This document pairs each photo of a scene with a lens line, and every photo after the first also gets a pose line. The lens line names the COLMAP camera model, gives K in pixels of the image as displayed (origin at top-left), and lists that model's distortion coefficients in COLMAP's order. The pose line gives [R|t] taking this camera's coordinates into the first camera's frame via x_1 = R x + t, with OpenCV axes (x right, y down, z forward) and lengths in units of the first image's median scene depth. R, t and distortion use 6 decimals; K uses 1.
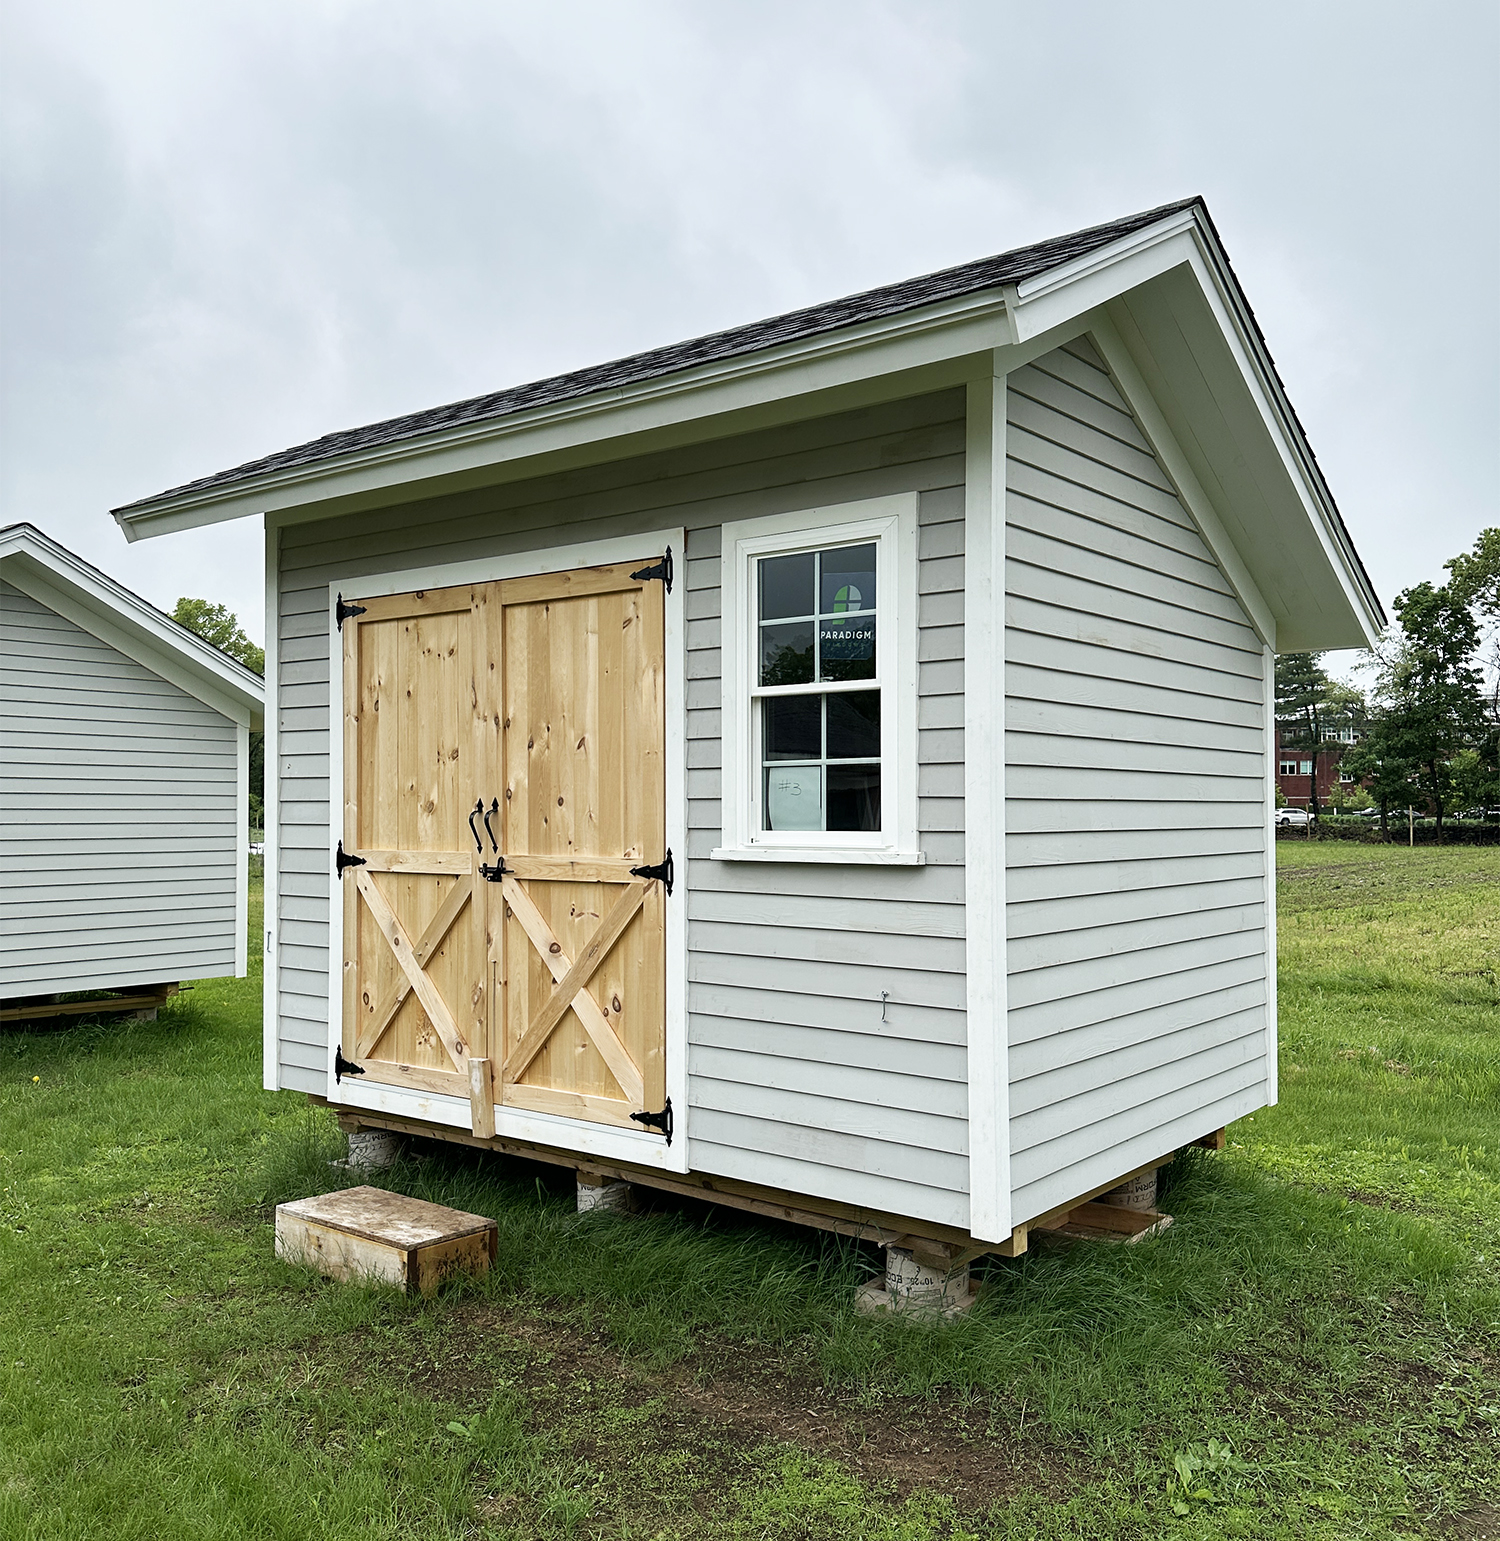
lens RADIAL K [[1404.3, 0, 750.3], [0, 1404.3, 813.6], [0, 0, 1]] dist [0.107199, -0.001439]
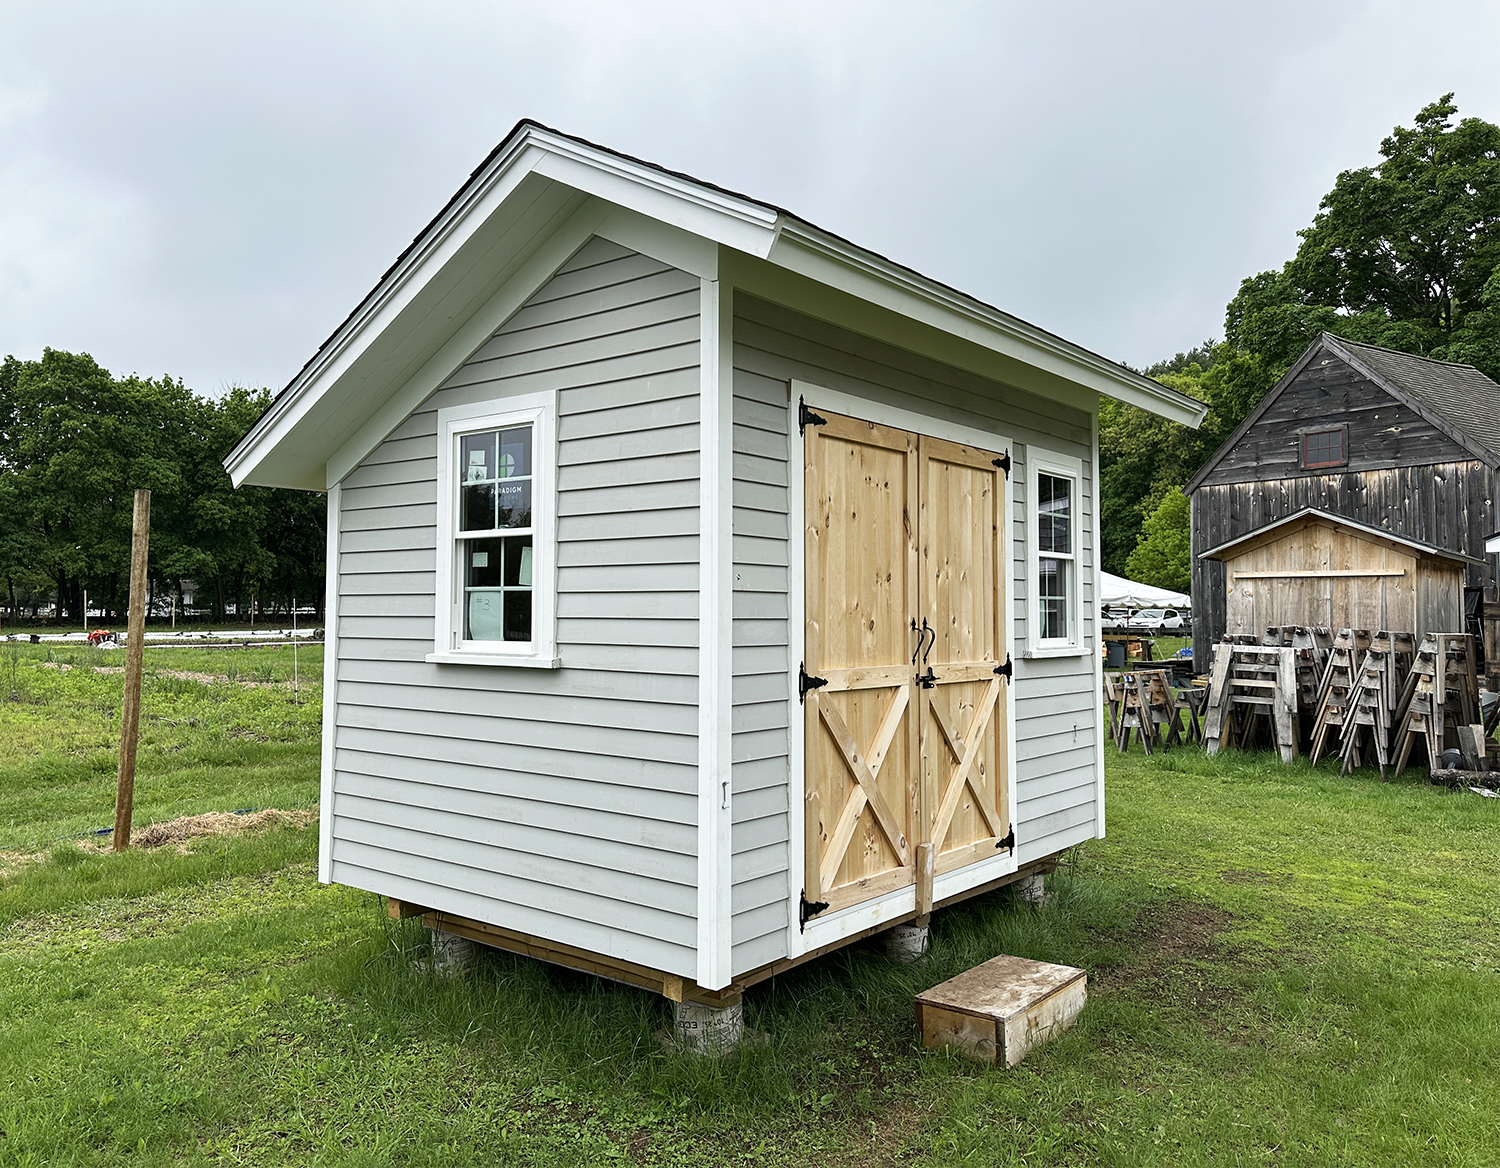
lens RADIAL K [[1147.7, 0, 750.3], [0, 1147.7, 552.0], [0, 0, 1]] dist [0.067366, -0.004994]
pose [[0.011726, 0.051533, 0.998602, -1.074516], [-0.003875, 0.998666, -0.051491, -0.014379], [-0.999924, -0.003266, 0.011910, 1.062333]]
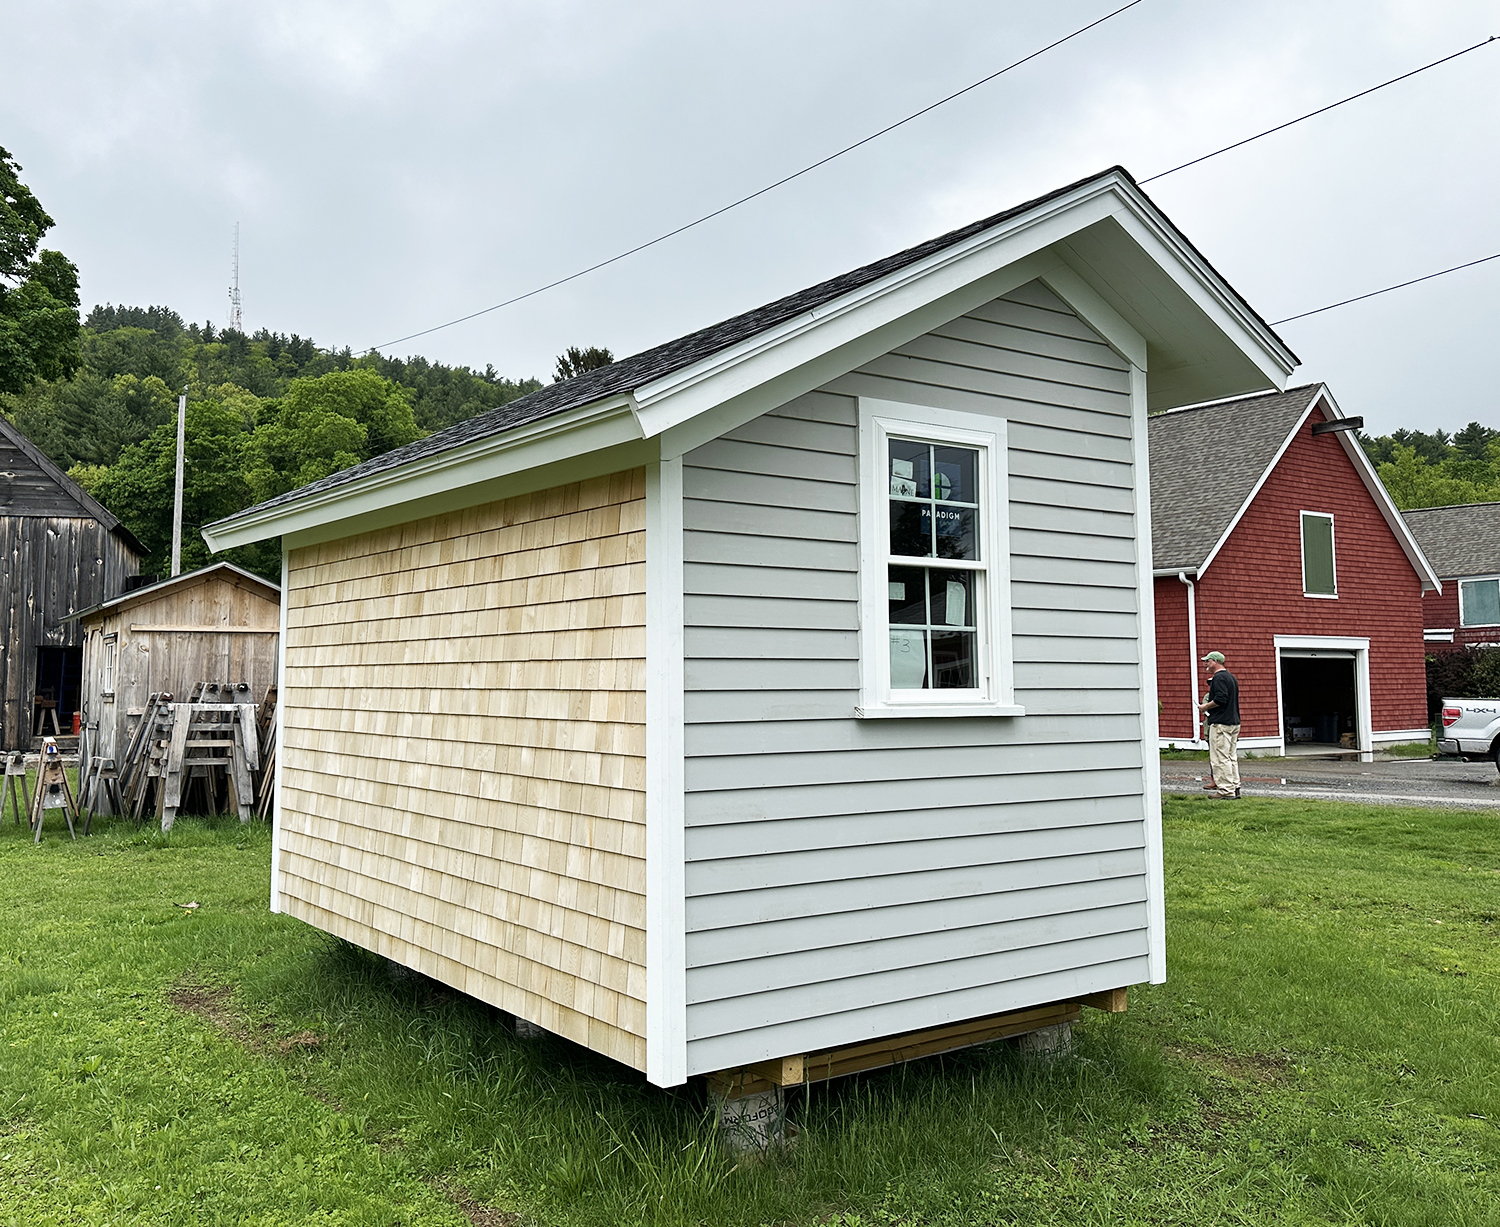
lens RADIAL K [[1195.2, 0, 750.0], [0, 1195.2, 578.4], [0, 0, 1]] dist [0.042669, 0.001213]
pose [[-0.940134, 0.026617, 0.339764, -0.027077], [-0.001350, 0.996647, -0.081812, 0.008110], [-0.340803, -0.077373, -0.936946, 2.480168]]
